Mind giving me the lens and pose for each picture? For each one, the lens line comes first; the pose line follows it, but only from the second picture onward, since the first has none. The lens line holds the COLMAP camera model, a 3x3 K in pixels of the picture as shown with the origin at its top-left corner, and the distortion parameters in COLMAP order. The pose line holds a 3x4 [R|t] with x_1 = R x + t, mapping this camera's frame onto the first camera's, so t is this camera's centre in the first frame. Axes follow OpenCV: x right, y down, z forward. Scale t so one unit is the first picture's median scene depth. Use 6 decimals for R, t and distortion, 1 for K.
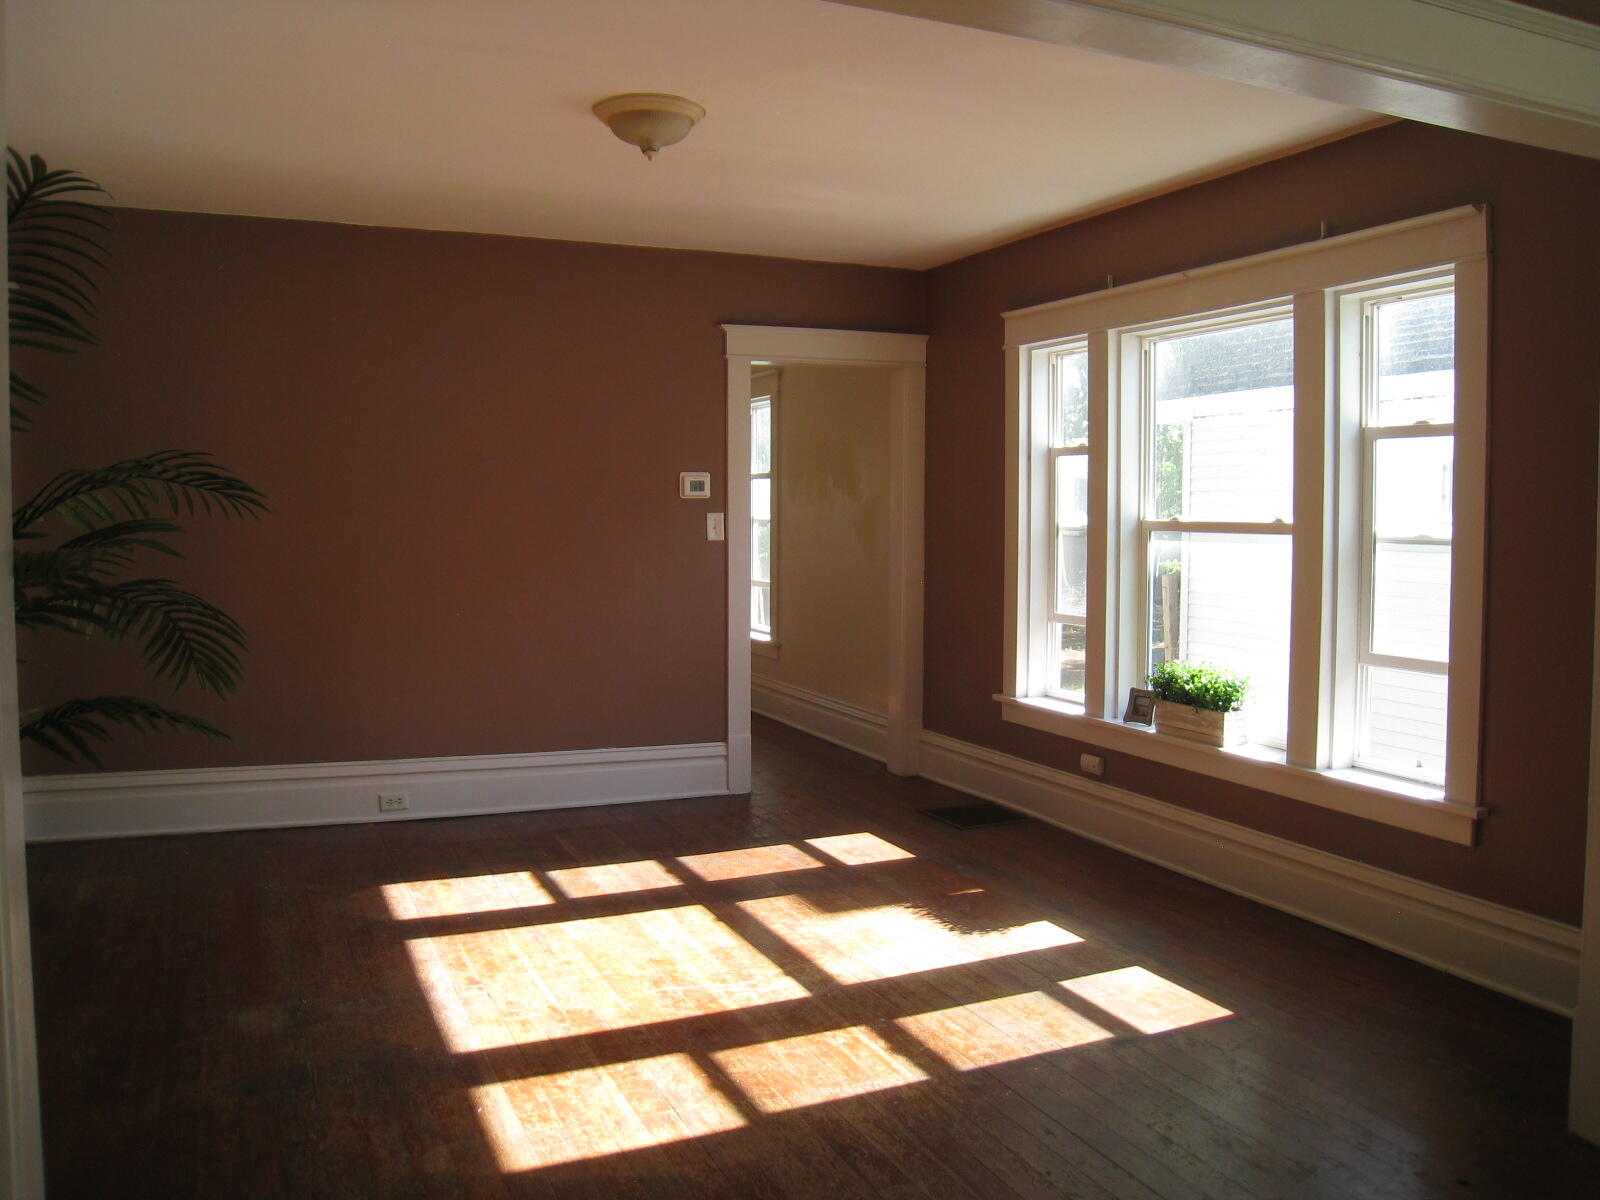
lens RADIAL K [[1339.1, 0, 813.7], [0, 1339.1, 597.4], [0, 0, 1]] dist [-0.171600, 0.121471]
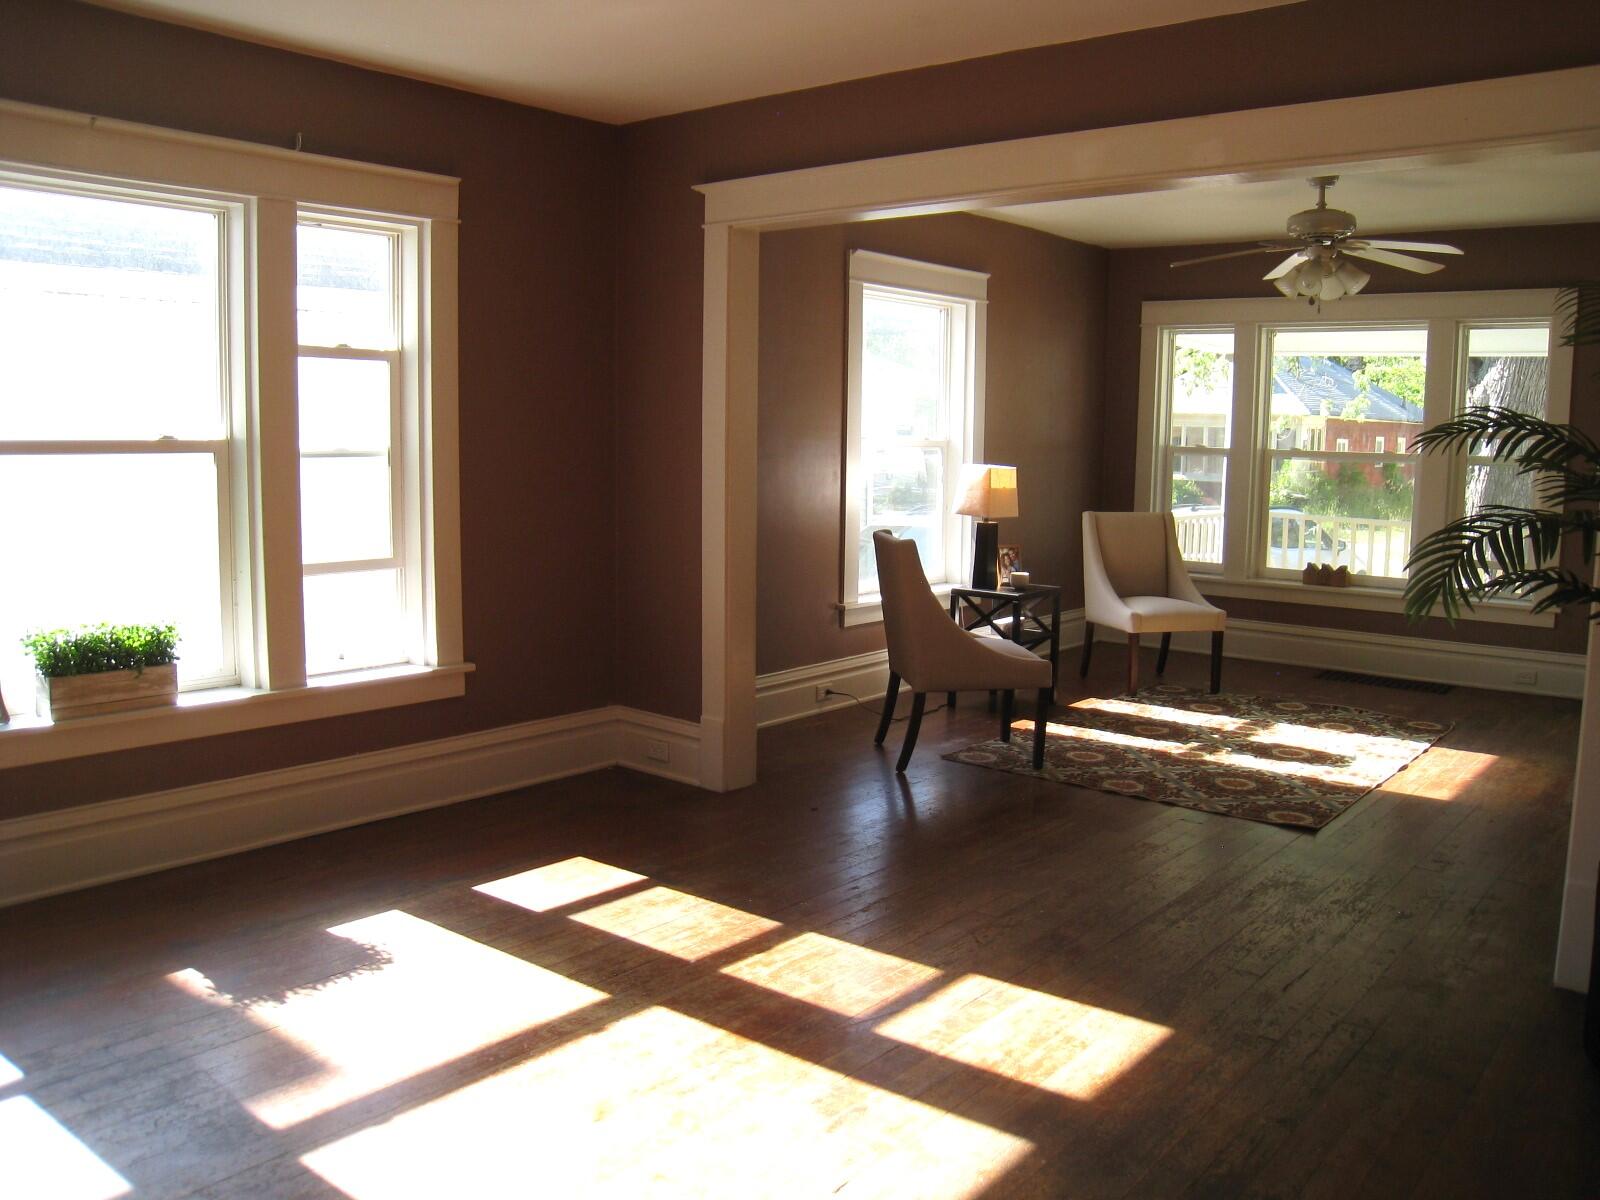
lens RADIAL K [[1339.1, 0, 813.7], [0, 1339.1, 597.4], [0, 0, 1]] dist [-0.171600, 0.121471]
pose [[-0.455762, -0.116672, 0.882422, -0.787292], [0.041158, 0.987549, 0.151829, -0.083824], [-0.889150, 0.105516, -0.445286, 1.284053]]
